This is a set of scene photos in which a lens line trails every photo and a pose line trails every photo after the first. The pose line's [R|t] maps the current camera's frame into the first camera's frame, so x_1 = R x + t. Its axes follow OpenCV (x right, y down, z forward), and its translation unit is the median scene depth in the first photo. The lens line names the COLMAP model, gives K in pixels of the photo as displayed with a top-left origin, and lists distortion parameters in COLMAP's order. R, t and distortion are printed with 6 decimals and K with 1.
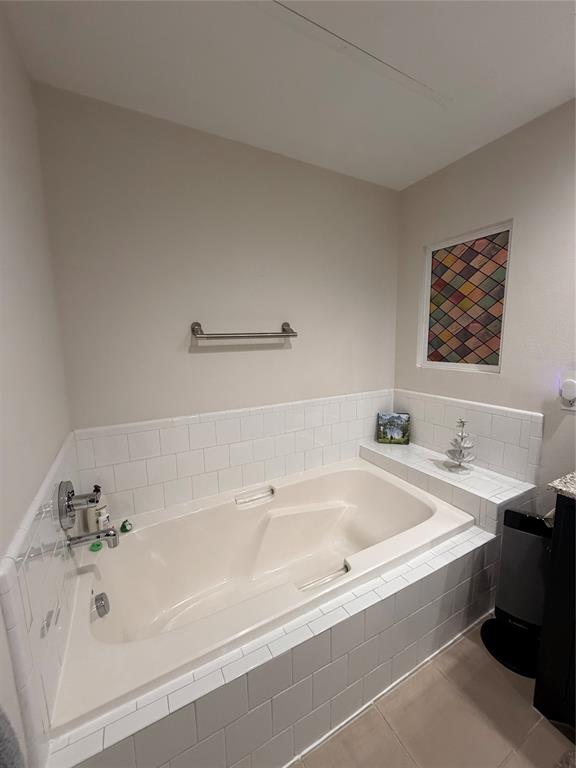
lens RADIAL K [[307.6, 0, 289.0], [0, 307.6, 382.3], [0, 0, 1]] dist [-0.001908, -0.000092]
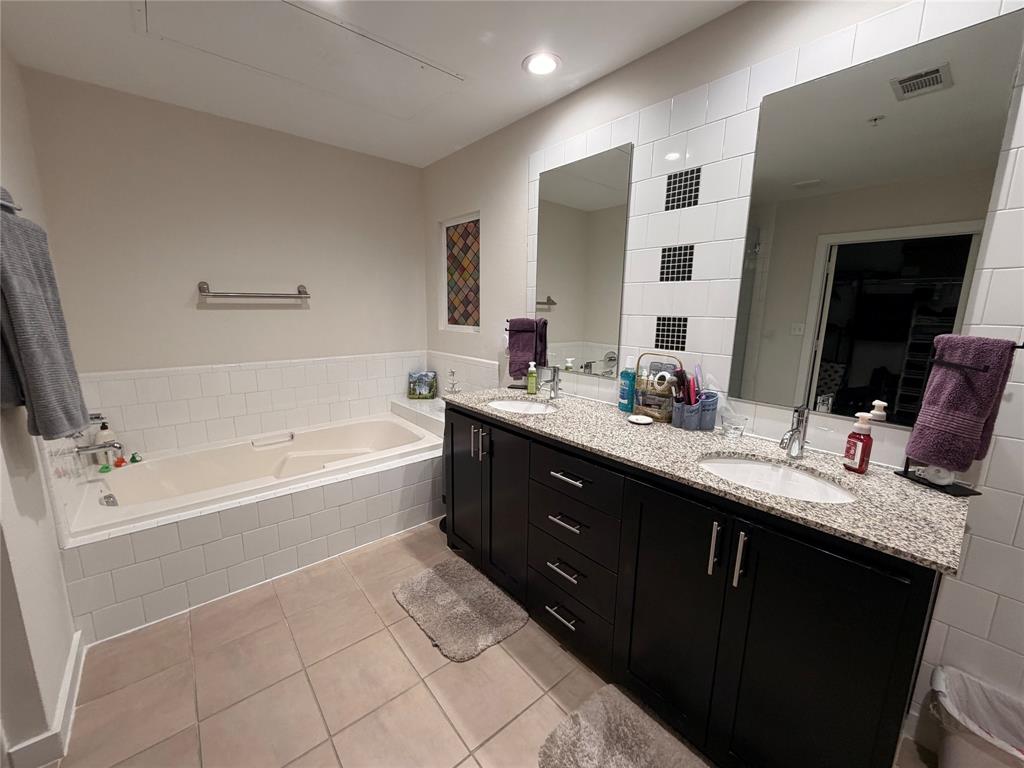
lens RADIAL K [[410.1, 0, 511.8], [0, 410.1, 384.9], [0, 0, 1]] dist [-0.001908, -0.000092]
pose [[0.977510, -0.010587, 0.210621, 0.393170], [0.000907, 0.998941, 0.046005, 0.092434], [-0.210885, -0.044779, 0.976485, -0.584604]]
